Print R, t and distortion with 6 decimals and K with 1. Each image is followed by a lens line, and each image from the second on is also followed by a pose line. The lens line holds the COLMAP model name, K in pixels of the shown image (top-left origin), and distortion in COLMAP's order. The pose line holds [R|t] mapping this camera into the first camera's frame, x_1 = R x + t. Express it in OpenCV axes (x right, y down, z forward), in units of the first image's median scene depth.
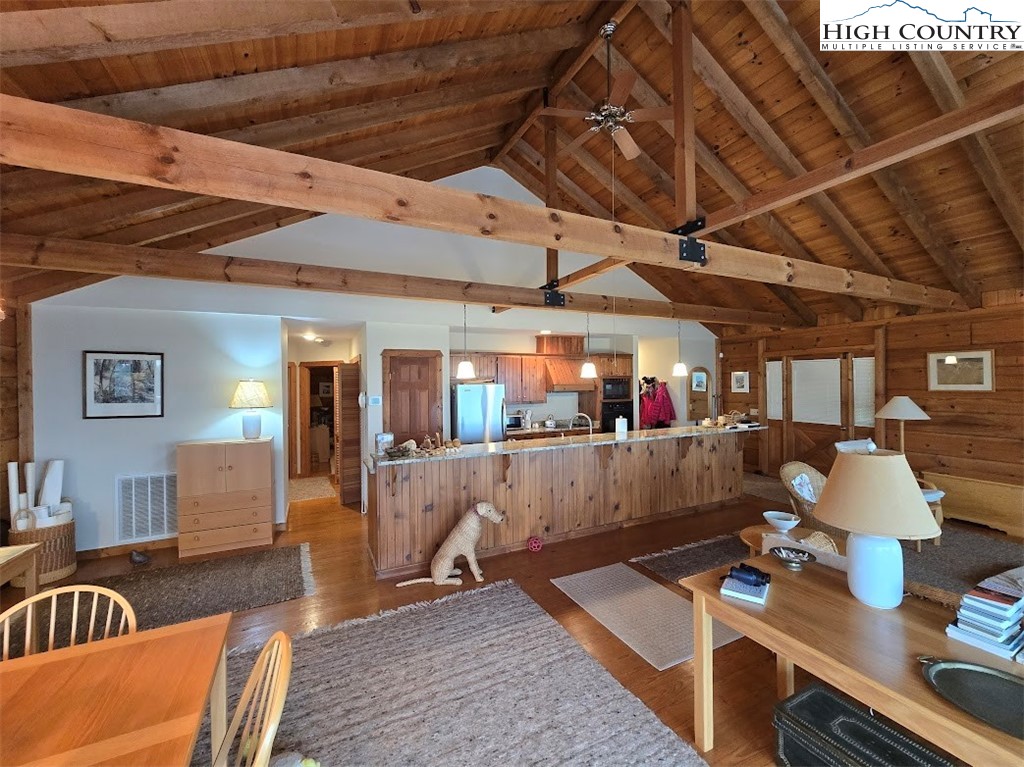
lens RADIAL K [[419.0, 0, 514.7], [0, 419.0, 379.8], [0, 0, 1]] dist [-0.002225, 0.000418]
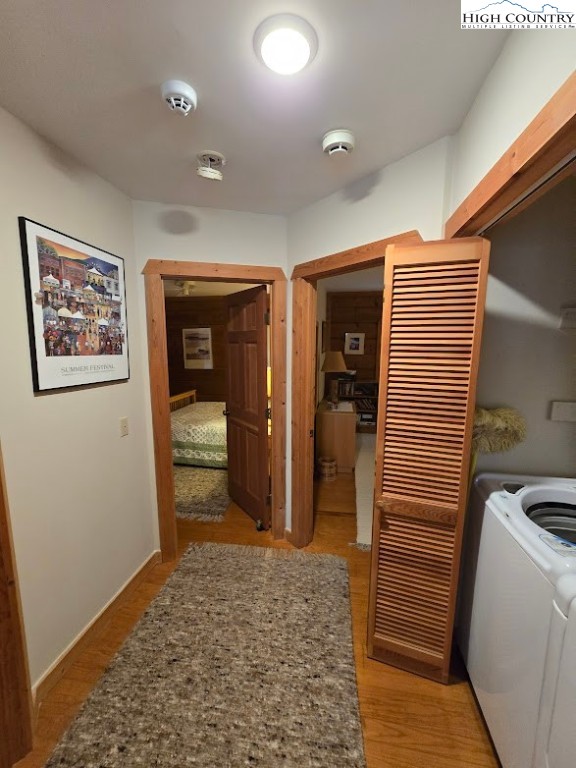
lens RADIAL K [[314.3, 0, 288.0], [0, 314.3, 384.0], [0, 0, 1]] dist [-0.002225, 0.000418]
pose [[0.808070, 0.126095, -0.575433, -0.349067], [-0.031037, 0.984579, 0.172167, 0.012057], [0.588268, -0.121263, 0.799522, 0.770570]]
